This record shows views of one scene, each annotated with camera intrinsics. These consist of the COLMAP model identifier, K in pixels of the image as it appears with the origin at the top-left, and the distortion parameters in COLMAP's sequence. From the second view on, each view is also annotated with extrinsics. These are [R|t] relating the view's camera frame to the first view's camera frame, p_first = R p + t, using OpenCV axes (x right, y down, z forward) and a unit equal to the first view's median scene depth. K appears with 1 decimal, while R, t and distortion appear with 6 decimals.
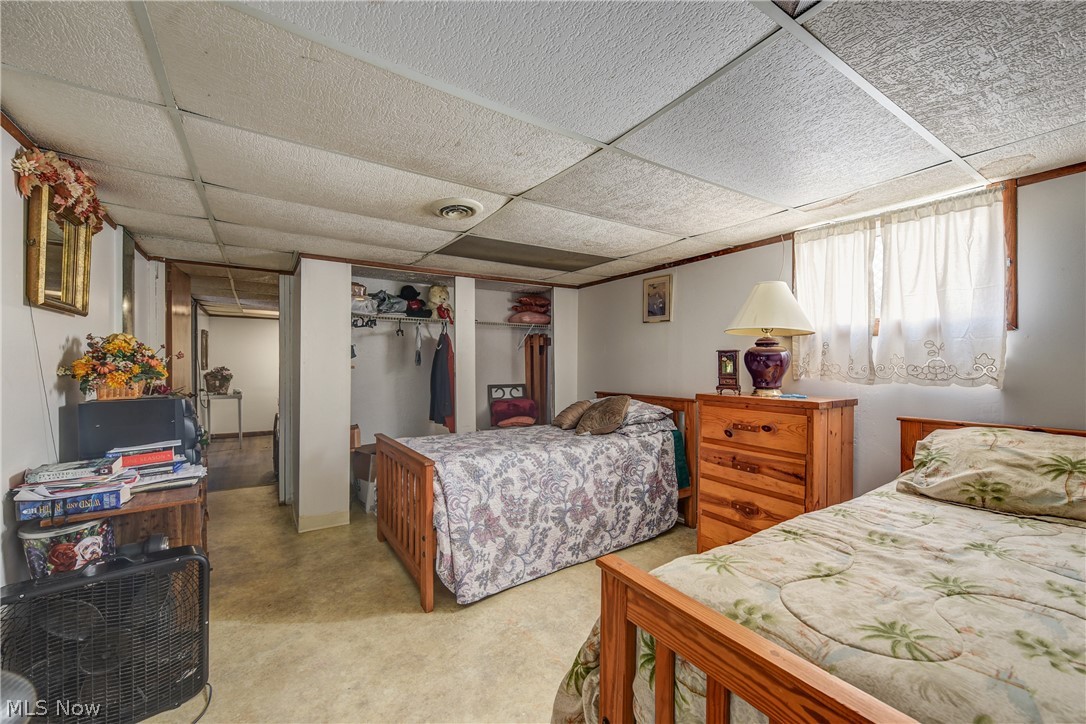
lens RADIAL K [[426.5, 0, 541.9], [0, 426.5, 367.0], [0, 0, 1]] dist [-0.003517, -0.000352]
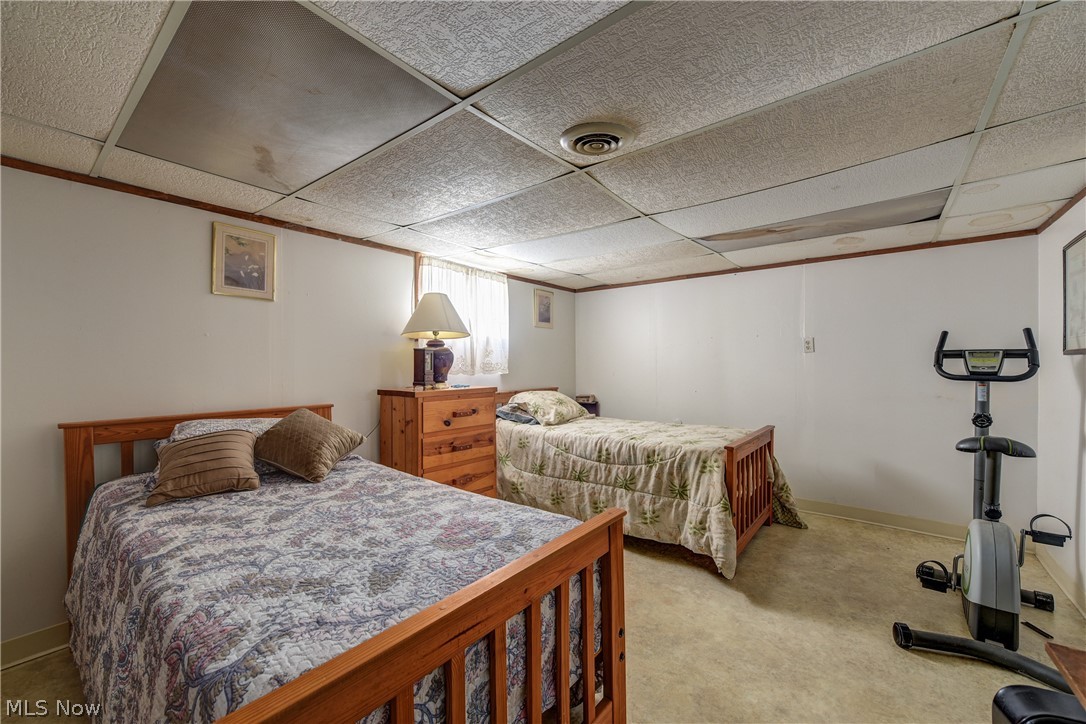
lens RADIAL K [[430.5, 0, 542.0], [0, 430.5, 363.6], [0, 0, 1]] dist [-0.003216, -0.000355]
pose [[-0.294087, -0.000366, 0.955778, -0.723155], [0.004111, 0.999990, 0.001648, -0.002246], [-0.955770, 0.004413, -0.294083, 1.093995]]
